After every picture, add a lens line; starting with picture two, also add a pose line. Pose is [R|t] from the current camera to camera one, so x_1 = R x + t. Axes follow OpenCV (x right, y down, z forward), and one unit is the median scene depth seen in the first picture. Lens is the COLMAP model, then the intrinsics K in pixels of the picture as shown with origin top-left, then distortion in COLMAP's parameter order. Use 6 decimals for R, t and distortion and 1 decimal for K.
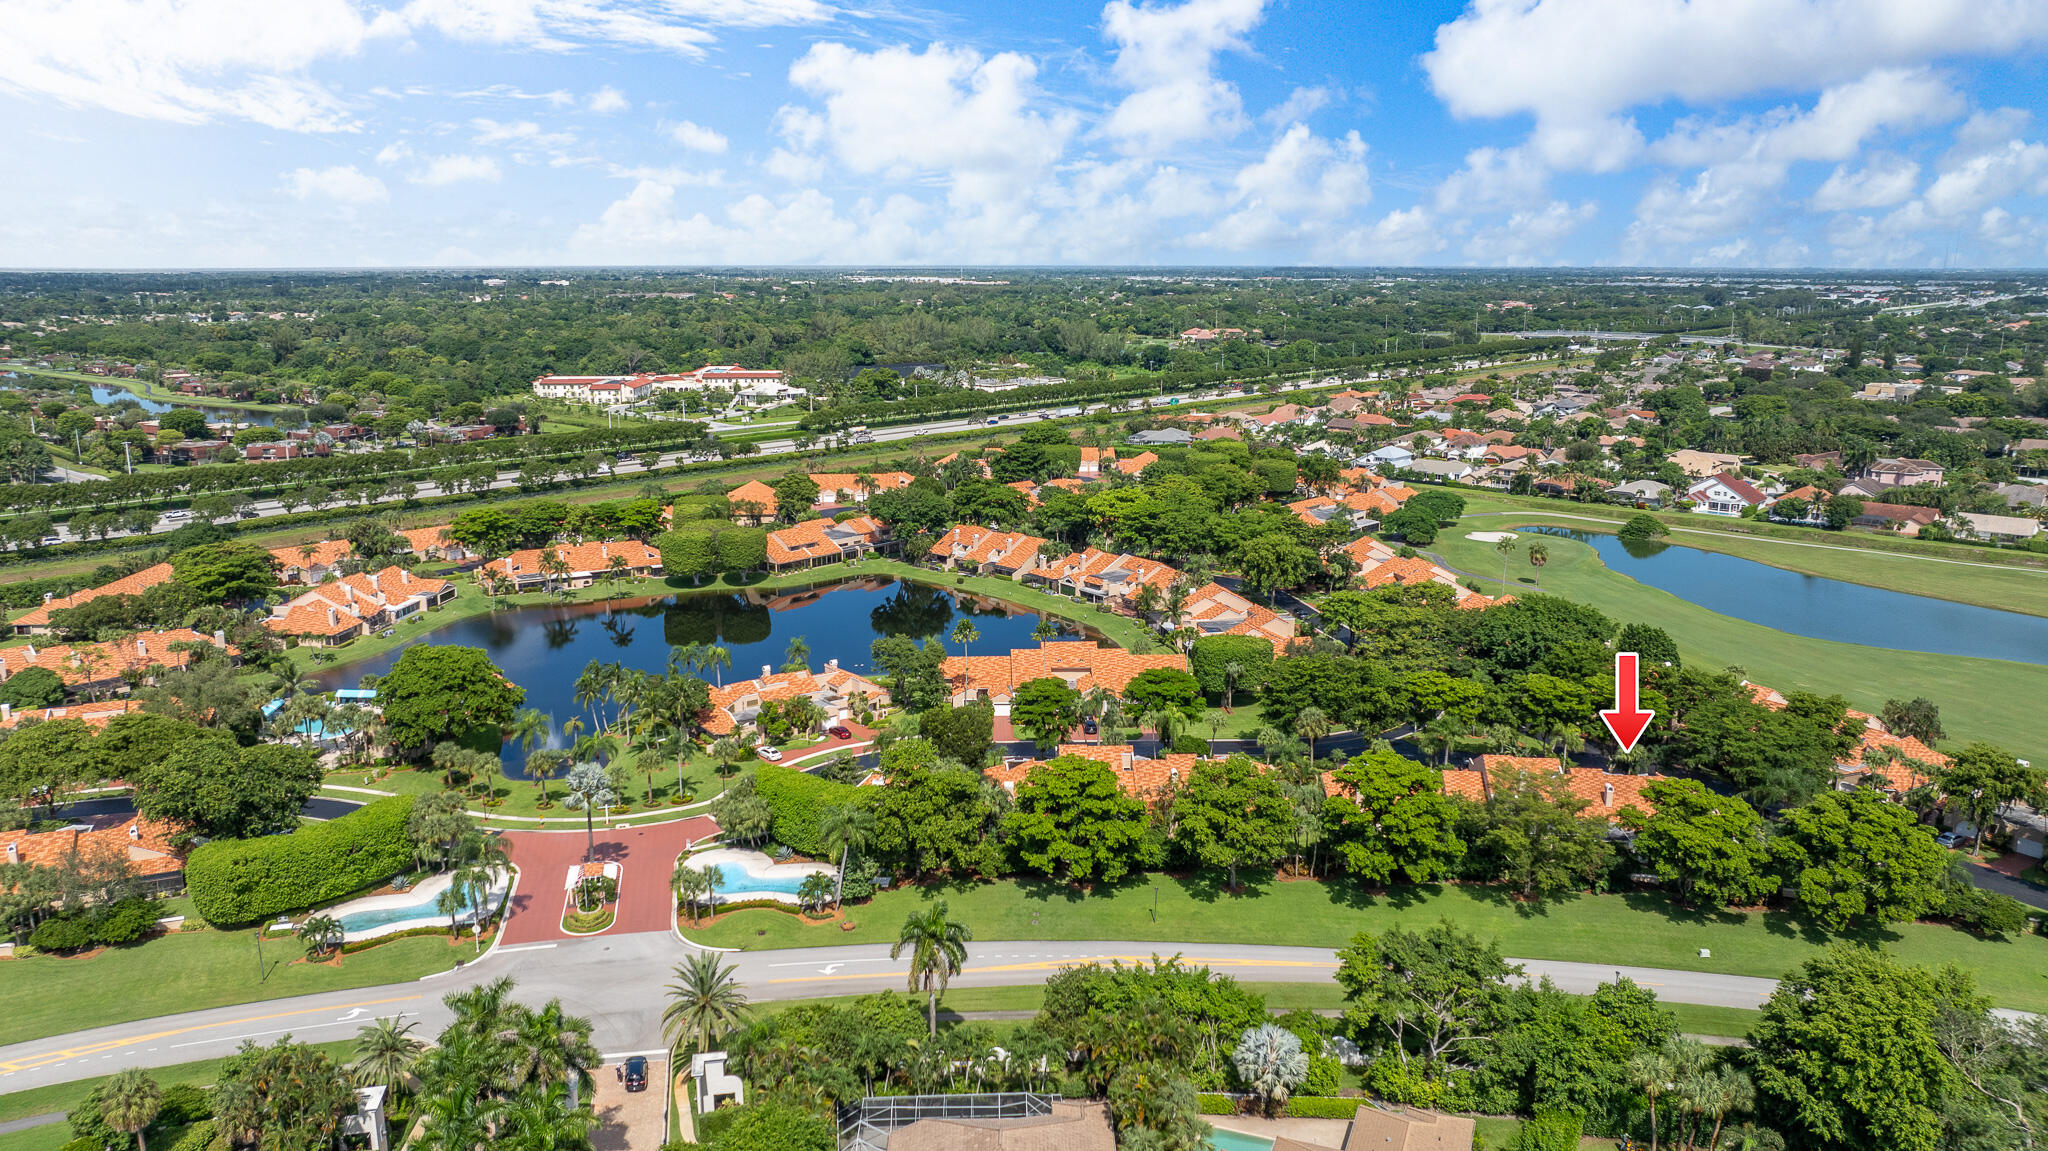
lens RADIAL K [[1469.5, 0, 1011.5], [0, 1469.5, 566.5], [0, 0, 1]] dist [-0.032883, 0.033870]
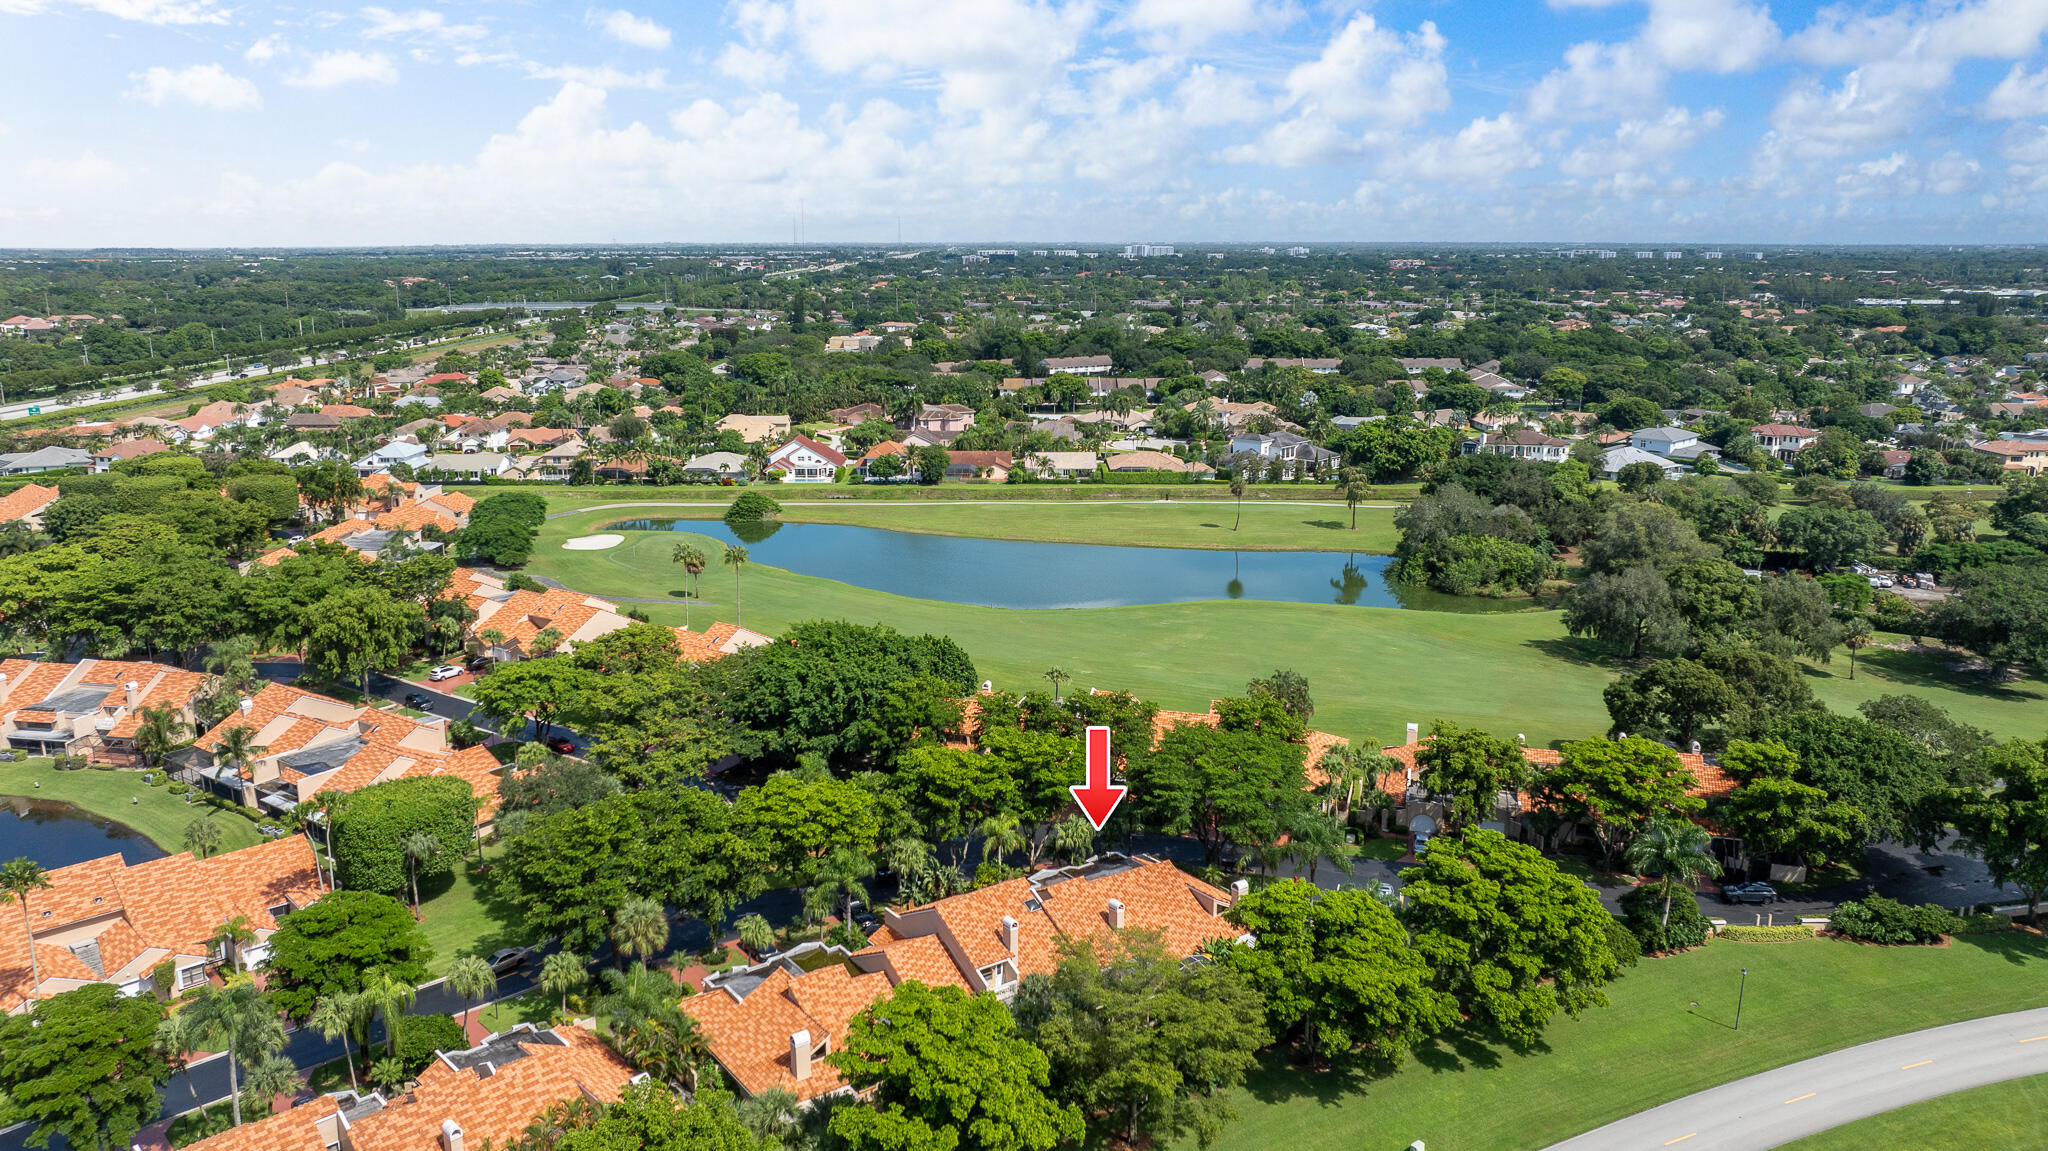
lens RADIAL K [[1469.5, 0, 1011.5], [0, 1469.5, 566.5], [0, 0, 1]] dist [-0.032883, 0.033870]
pose [[0.741420, -0.147860, 0.654548, -0.019959], [0.140939, 0.987977, 0.063535, -0.023958], [-0.656073, 0.045145, 0.753346, 0.243262]]
